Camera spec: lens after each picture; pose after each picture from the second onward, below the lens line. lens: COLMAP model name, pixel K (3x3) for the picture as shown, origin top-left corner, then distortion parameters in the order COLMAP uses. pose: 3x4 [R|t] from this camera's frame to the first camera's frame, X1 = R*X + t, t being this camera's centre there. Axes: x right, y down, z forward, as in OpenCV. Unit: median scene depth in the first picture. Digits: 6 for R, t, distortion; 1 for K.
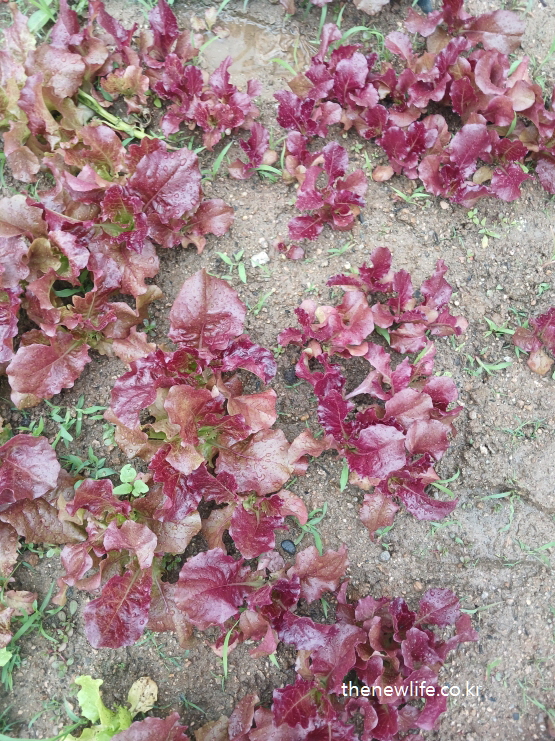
lens RADIAL K [[579.3, 0, 276.3], [0, 579.3, 373.3], [0, 0, 1]] dist [0.002046, -0.012300]
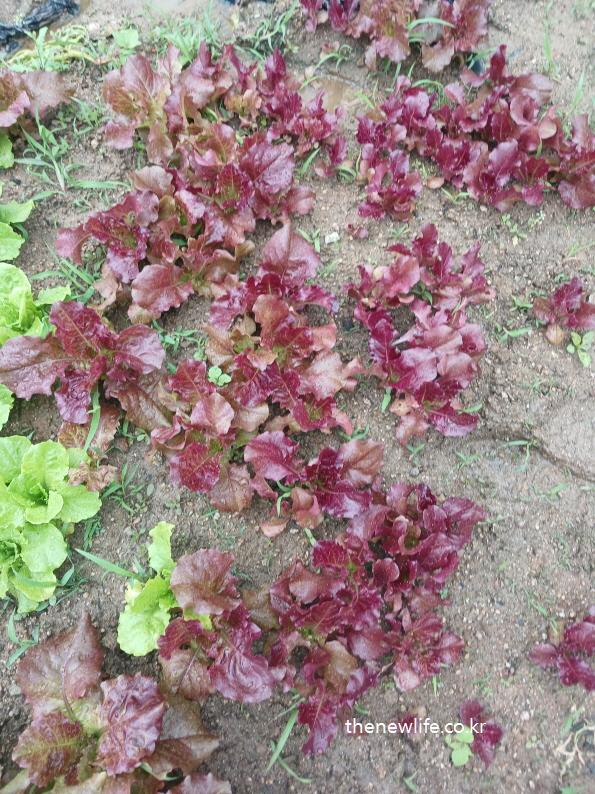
lens RADIAL K [[620.7, 0, 292.0], [0, 620.7, 389.8], [0, 0, 1]] dist [0.002046, -0.012300]
pose [[0.993662, 0.097463, -0.056013, -0.007986], [-0.105691, 0.979722, -0.170217, 0.382594], [0.038287, 0.175058, 0.983813, -0.280300]]
